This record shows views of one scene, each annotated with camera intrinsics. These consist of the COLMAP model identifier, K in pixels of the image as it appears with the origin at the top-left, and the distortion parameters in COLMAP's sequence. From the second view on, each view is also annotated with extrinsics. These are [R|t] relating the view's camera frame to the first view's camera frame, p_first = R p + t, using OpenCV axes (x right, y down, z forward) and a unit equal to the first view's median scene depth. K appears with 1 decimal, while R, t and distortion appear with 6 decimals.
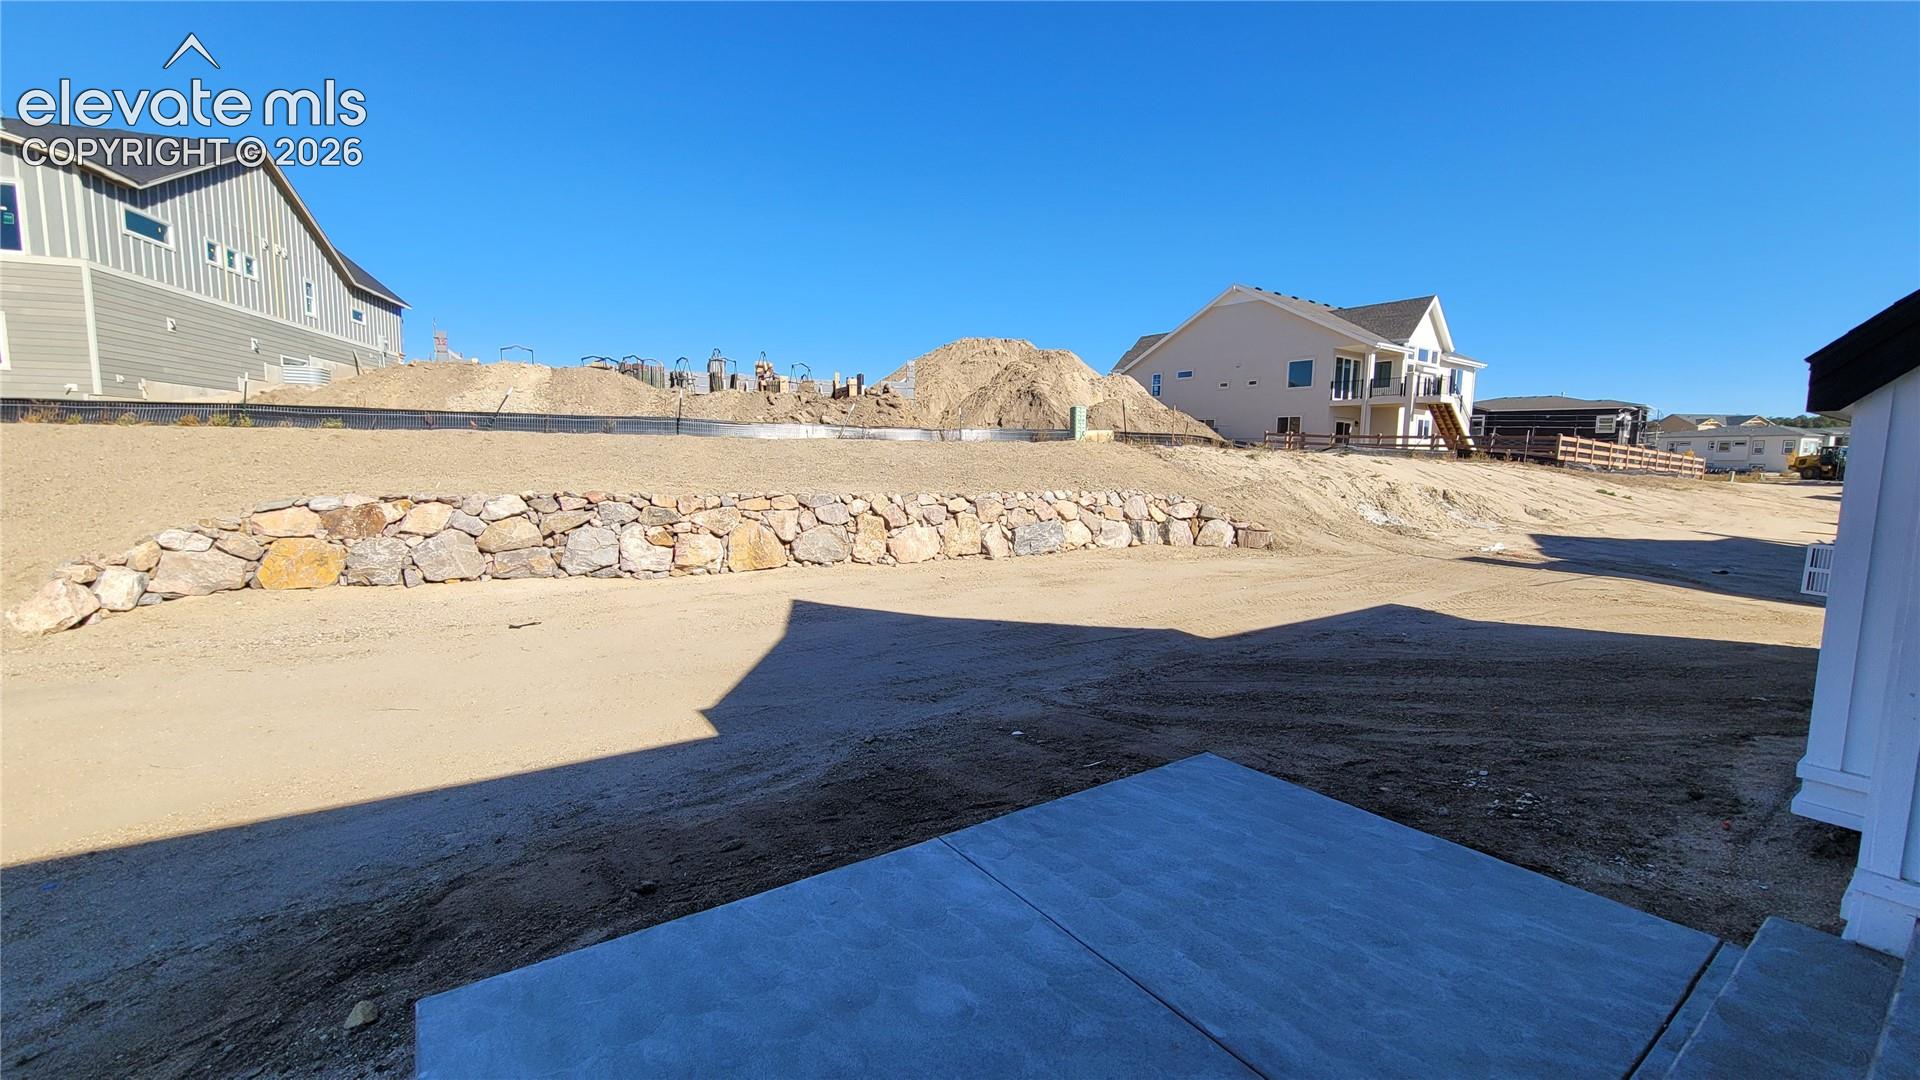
lens RADIAL K [[780.1, 0, 964.6], [0, 780.1, 542.6], [0, 0, 1]] dist [-0.001510, -0.000463]
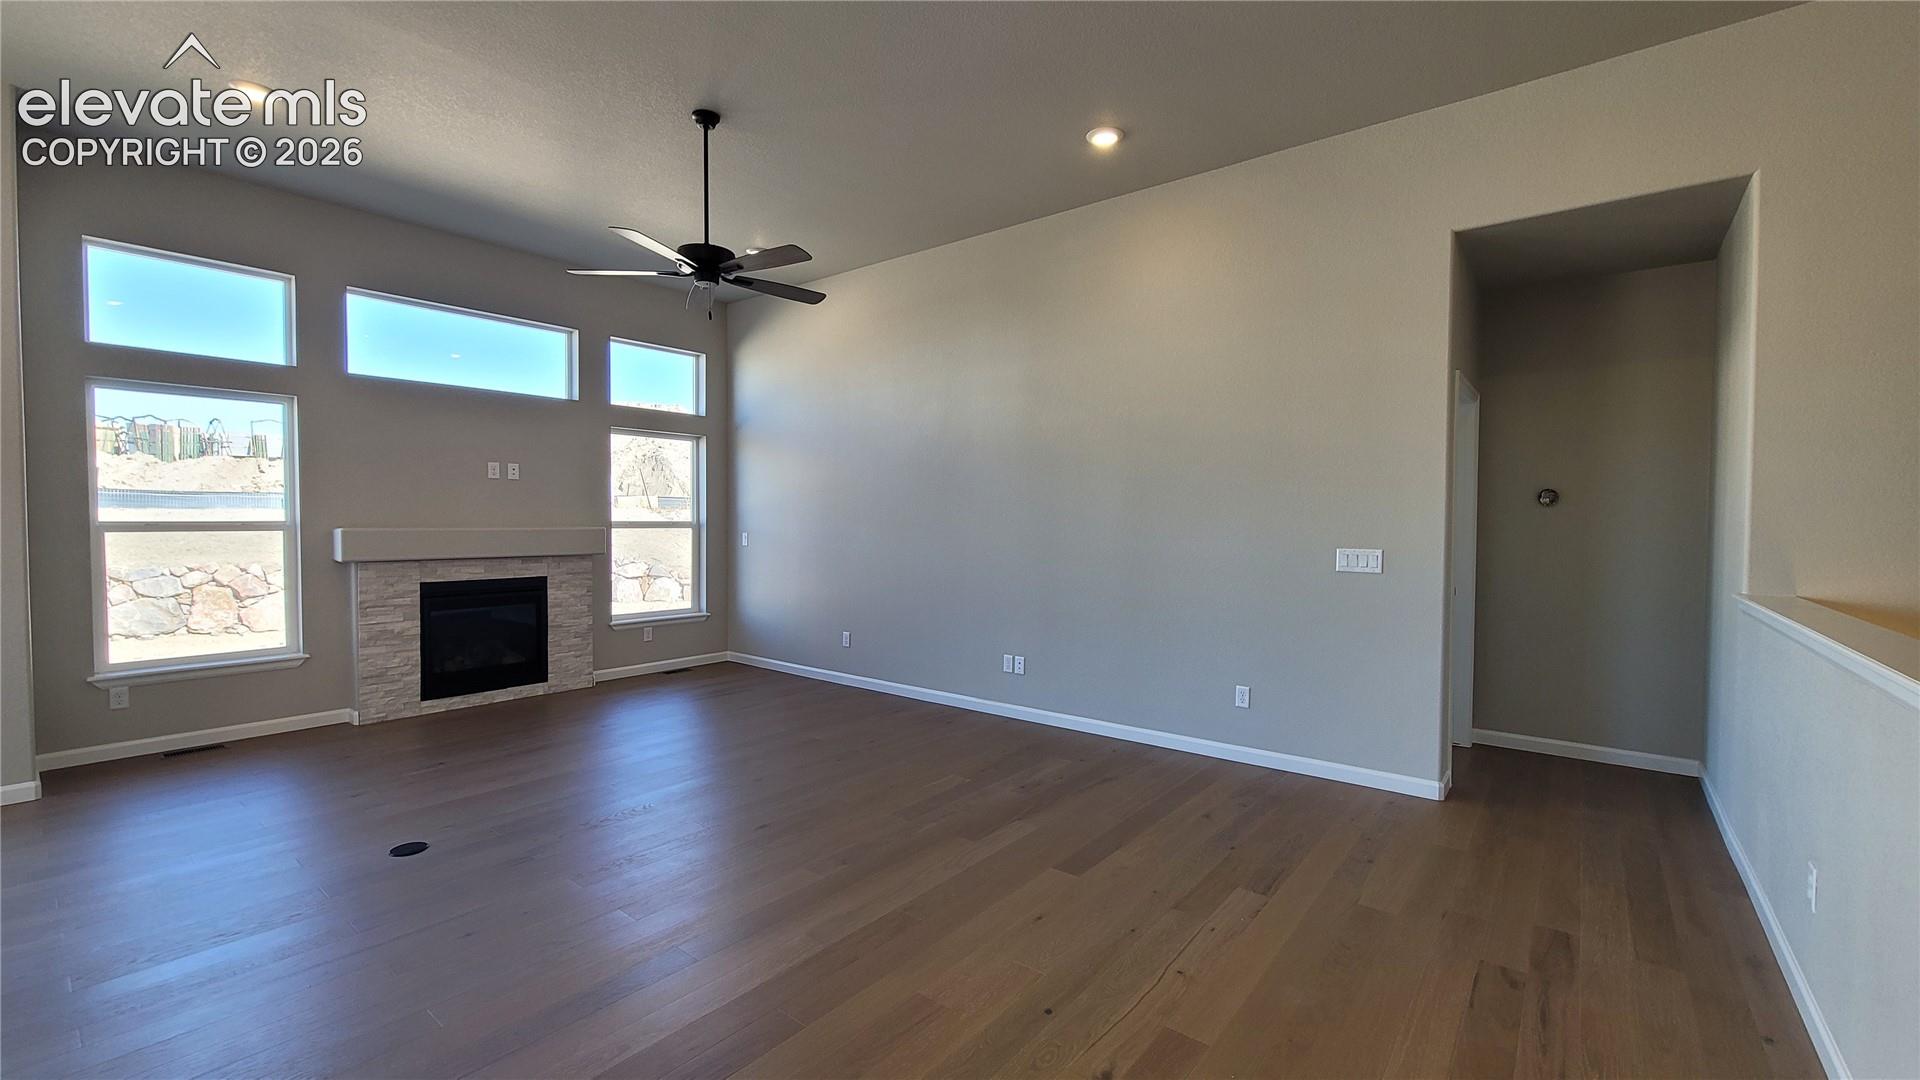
lens RADIAL K [[780.1, 0, 968.2], [0, 780.1, 542.7], [0, 0, 1]] dist [-0.001510, -0.000463]
pose [[0.960360, -0.024285, 0.277704, 0.554543], [0.044706, 0.996721, -0.067441, 0.021064], [-0.275156, 0.077182, 0.958296, -0.255168]]
